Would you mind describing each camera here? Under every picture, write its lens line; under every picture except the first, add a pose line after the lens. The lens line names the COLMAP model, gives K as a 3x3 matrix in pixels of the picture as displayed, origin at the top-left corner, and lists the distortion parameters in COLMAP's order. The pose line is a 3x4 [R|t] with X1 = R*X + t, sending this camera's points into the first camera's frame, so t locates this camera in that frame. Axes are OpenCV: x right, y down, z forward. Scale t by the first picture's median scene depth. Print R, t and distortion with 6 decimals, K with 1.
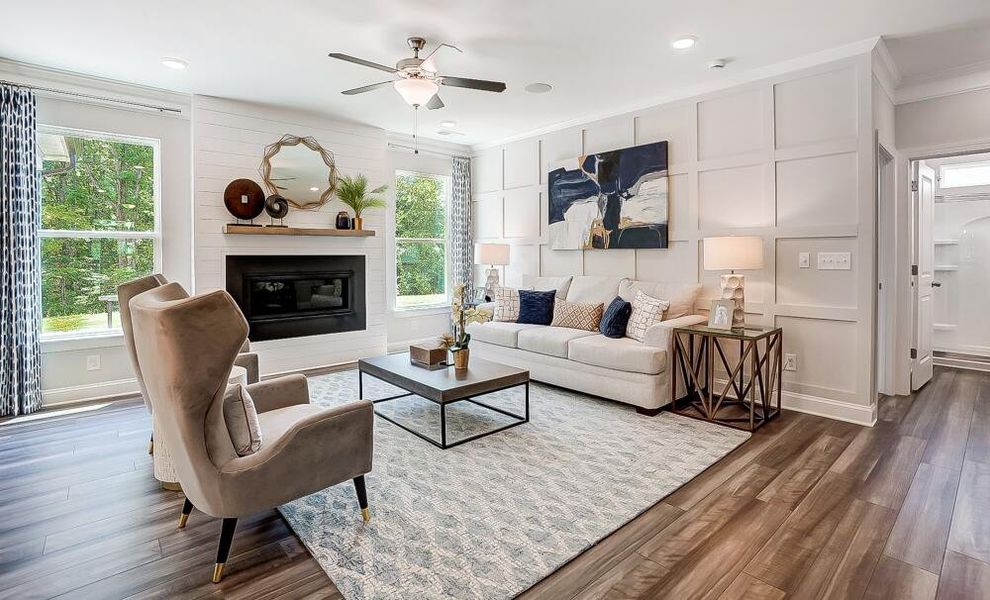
lens RADIAL K [[499.1, 0, 476.0], [0, 499.1, 262.1], [0, 0, 1]] dist [-0.050048, 0.000336]
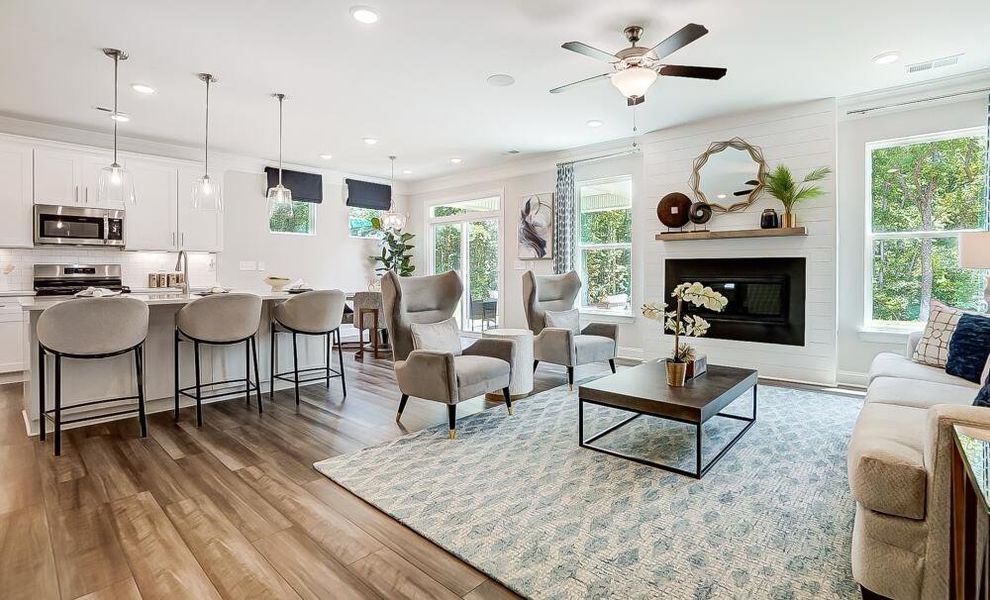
lens RADIAL K [[442.5, 0, 498.7], [0, 442.5, 273.8], [0, 0, 1]] dist [-0.043246, 0.000327]
pose [[0.132170, 0.013241, -0.991139, 0.670014], [-0.016047, 0.999808, 0.011216, 0.021956], [0.991097, 0.014422, 0.132357, 0.614003]]
